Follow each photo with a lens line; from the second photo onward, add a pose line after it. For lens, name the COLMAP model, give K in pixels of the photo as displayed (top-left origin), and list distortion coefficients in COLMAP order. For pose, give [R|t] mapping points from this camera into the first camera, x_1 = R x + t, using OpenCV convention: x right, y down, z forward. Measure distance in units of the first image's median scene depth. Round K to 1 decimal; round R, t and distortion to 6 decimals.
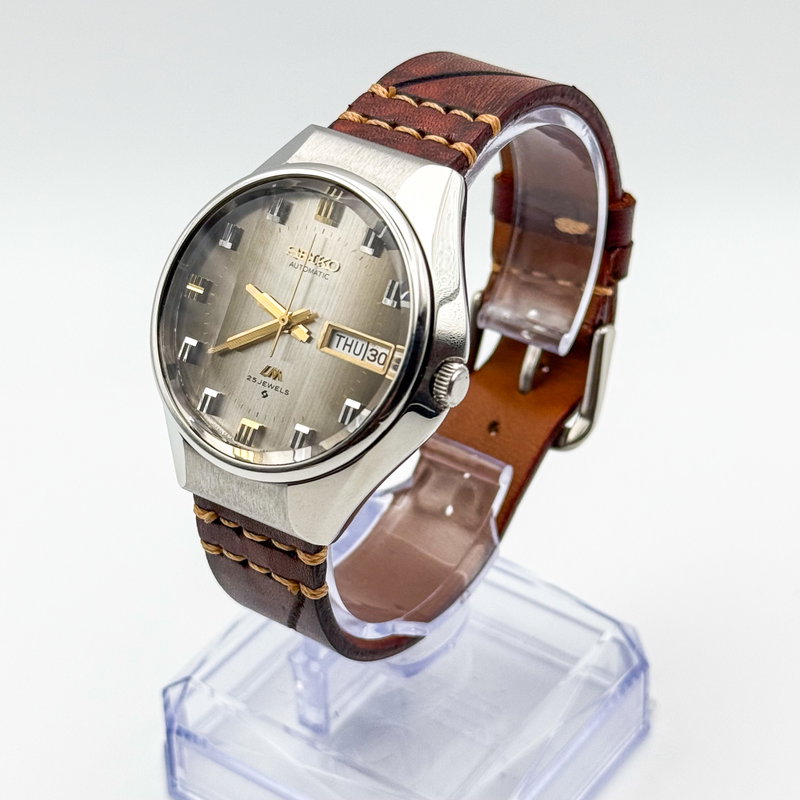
lens RADIAL K [[2135.9, 0, 418.1], [0, 2135.9, 399.6], [0, 0, 1]] dist [0.320551, -0.182146]
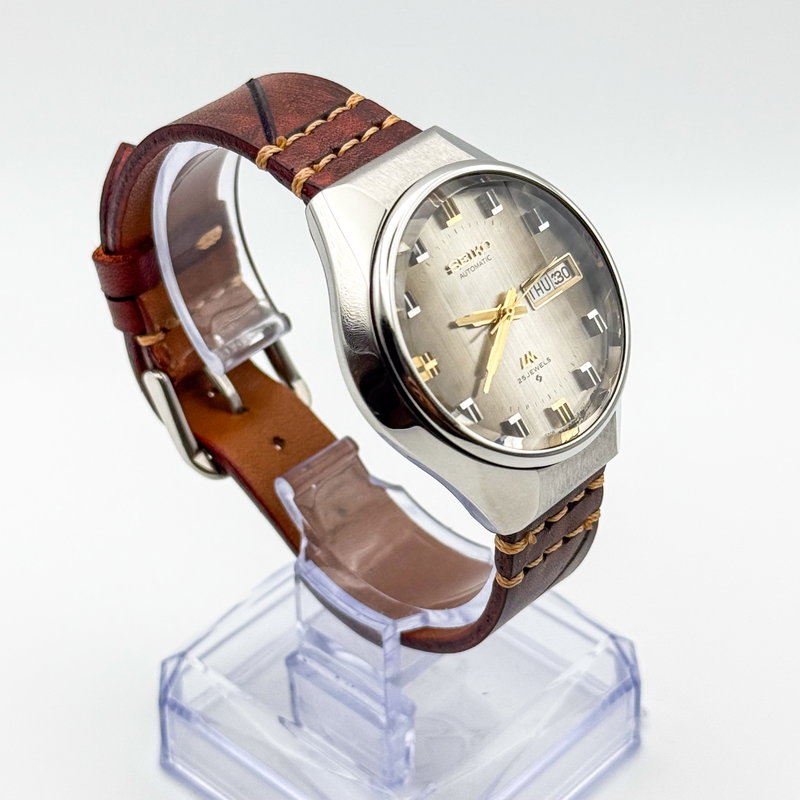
lens RADIAL K [[2135.9, 0, 418.1], [0, 2135.9, 399.6], [0, 0, 1]] dist [0.320551, -0.182146]
pose [[0.142269, -0.581084, 0.801312, -0.881838], [0.600662, 0.694133, 0.396717, -0.424532], [-0.786743, 0.424877, 0.447789, 0.575579]]
